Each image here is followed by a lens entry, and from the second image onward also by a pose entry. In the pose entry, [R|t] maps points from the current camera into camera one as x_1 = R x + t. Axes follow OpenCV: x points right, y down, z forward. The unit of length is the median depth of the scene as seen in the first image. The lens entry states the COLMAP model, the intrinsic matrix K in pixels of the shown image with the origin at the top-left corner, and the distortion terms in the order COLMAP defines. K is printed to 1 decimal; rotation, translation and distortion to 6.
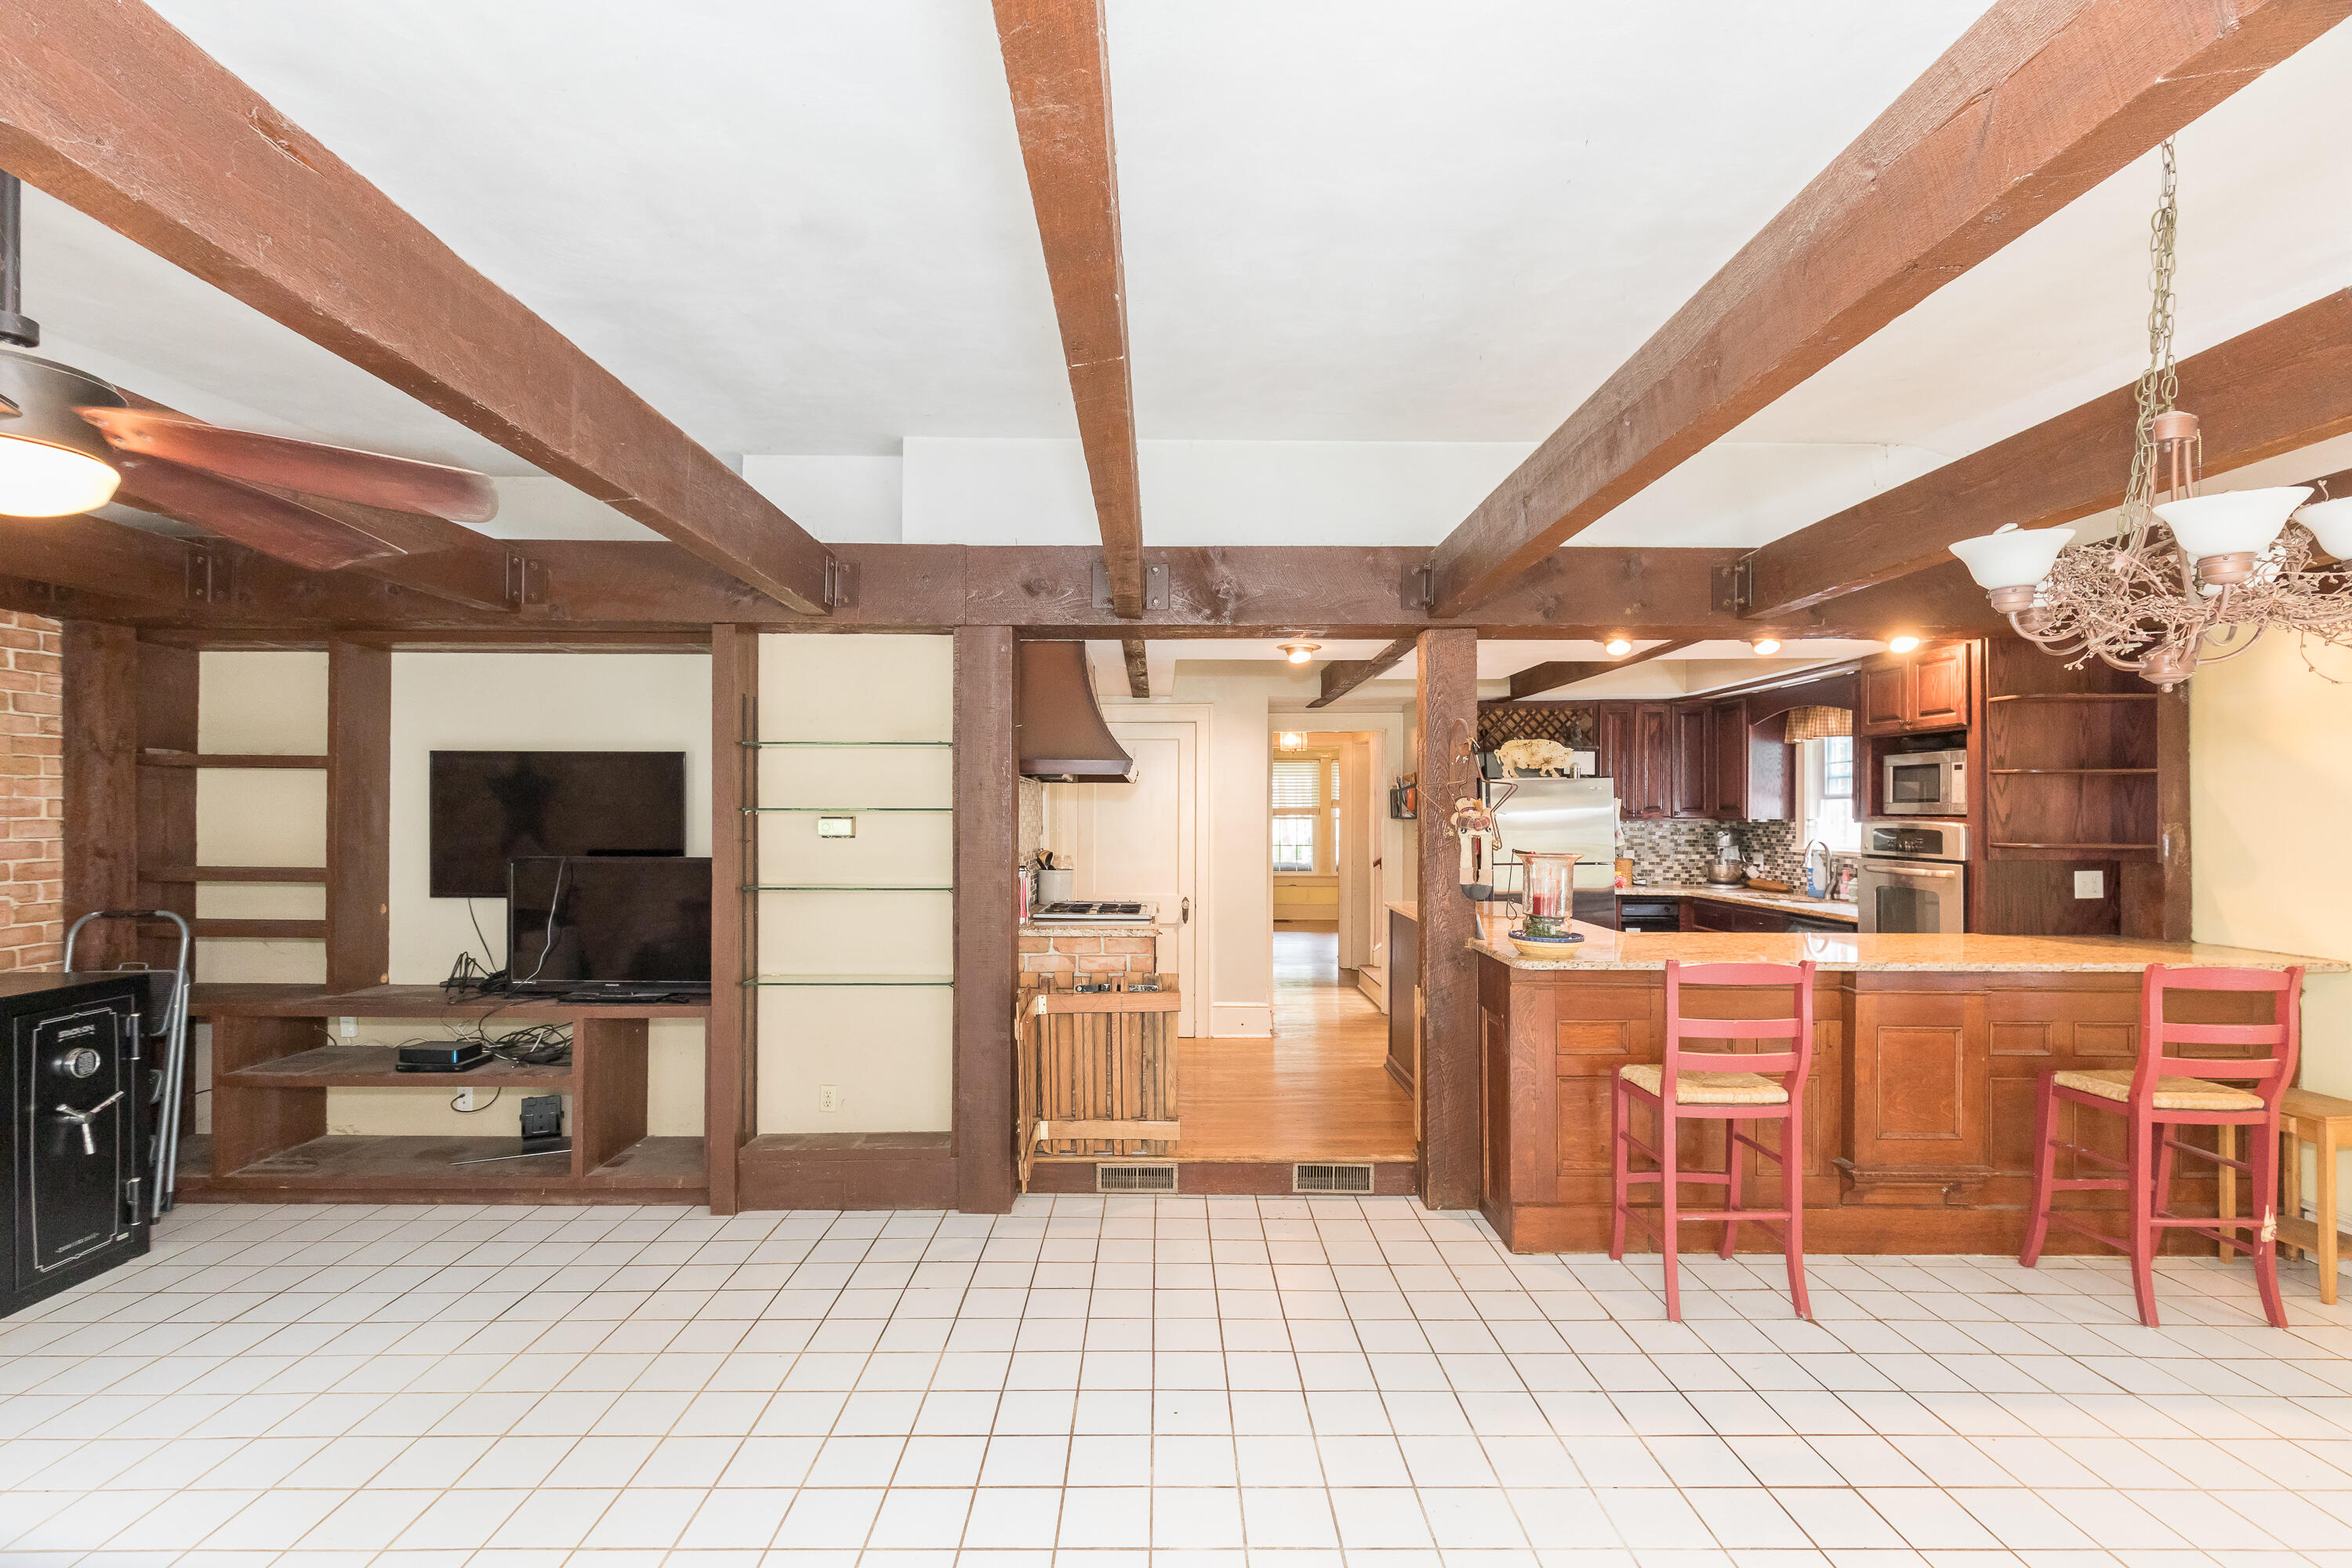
lens RADIAL K [[1050.6, 0, 1171.4], [0, 1050.6, 801.6], [0, 0, 1]] dist [-0.000184, -0.000743]
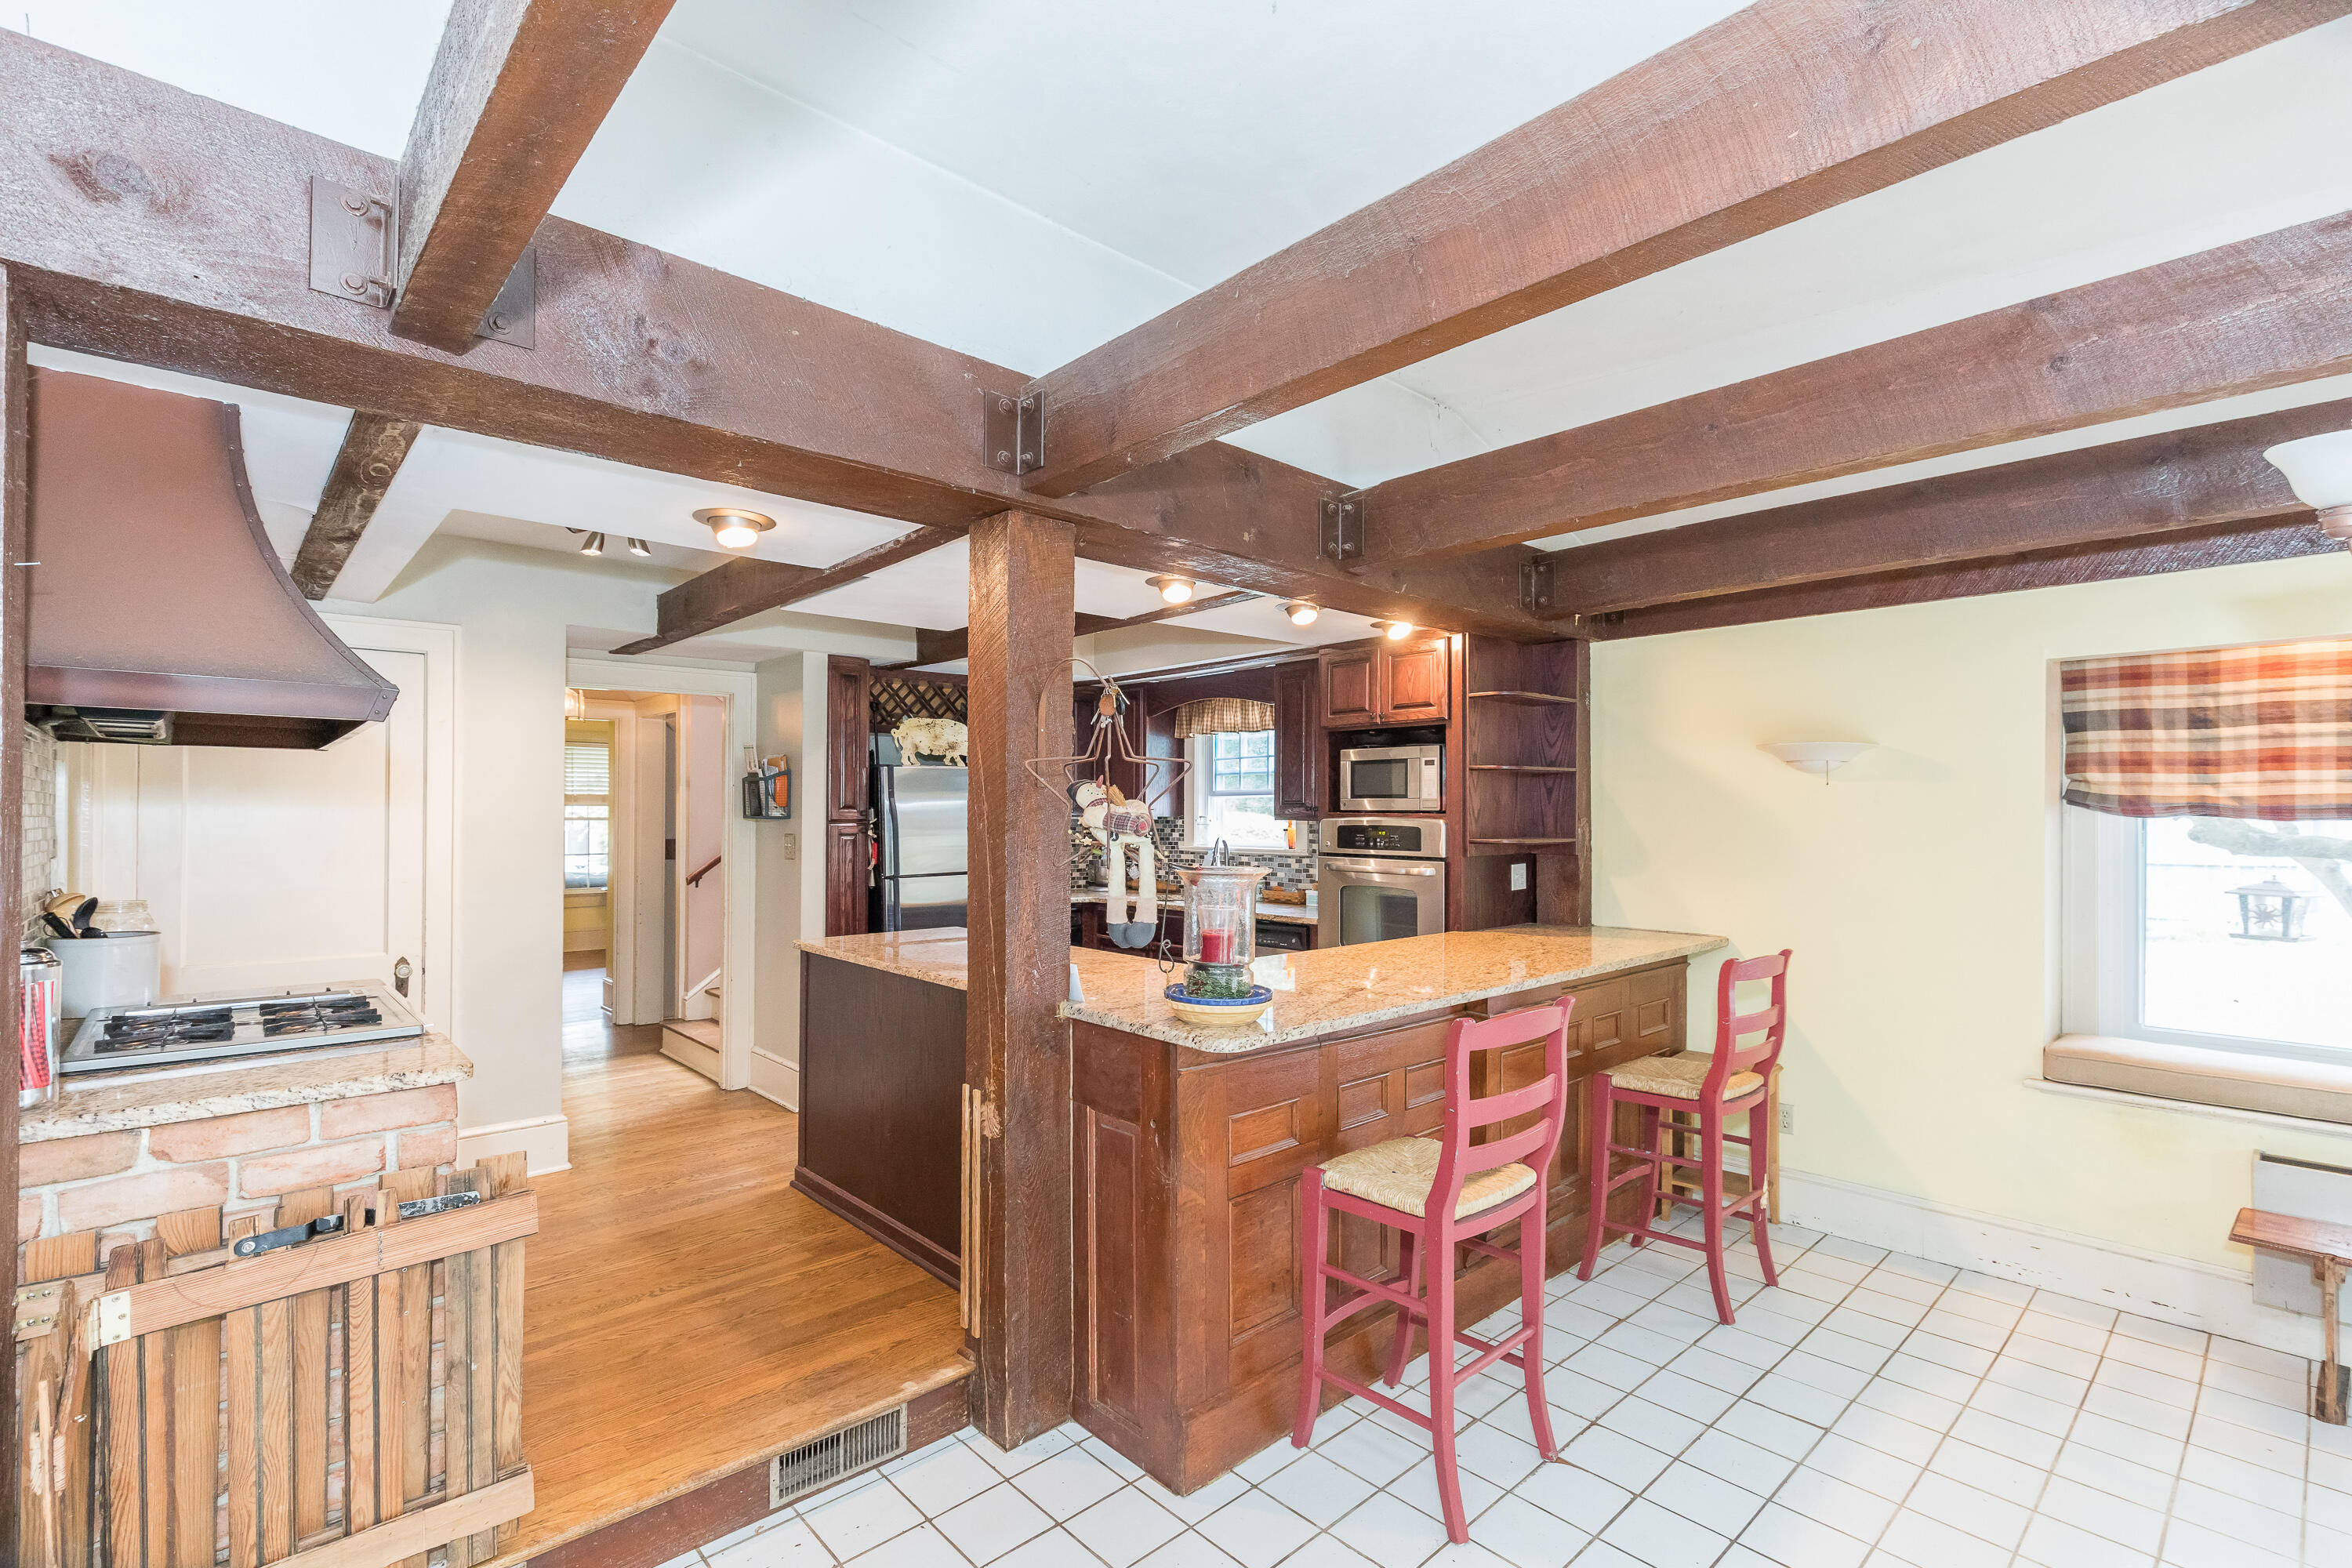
lens RADIAL K [[1050.6, 0, 1184.6], [0, 1050.6, 803.4], [0, 0, 1]] dist [-0.000184, -0.000743]
pose [[0.736388, 0.004311, 0.676545, -0.090717], [-0.005937, 0.999982, 0.000090, 0.006800], [-0.676533, -0.004083, 0.736401, 0.441207]]
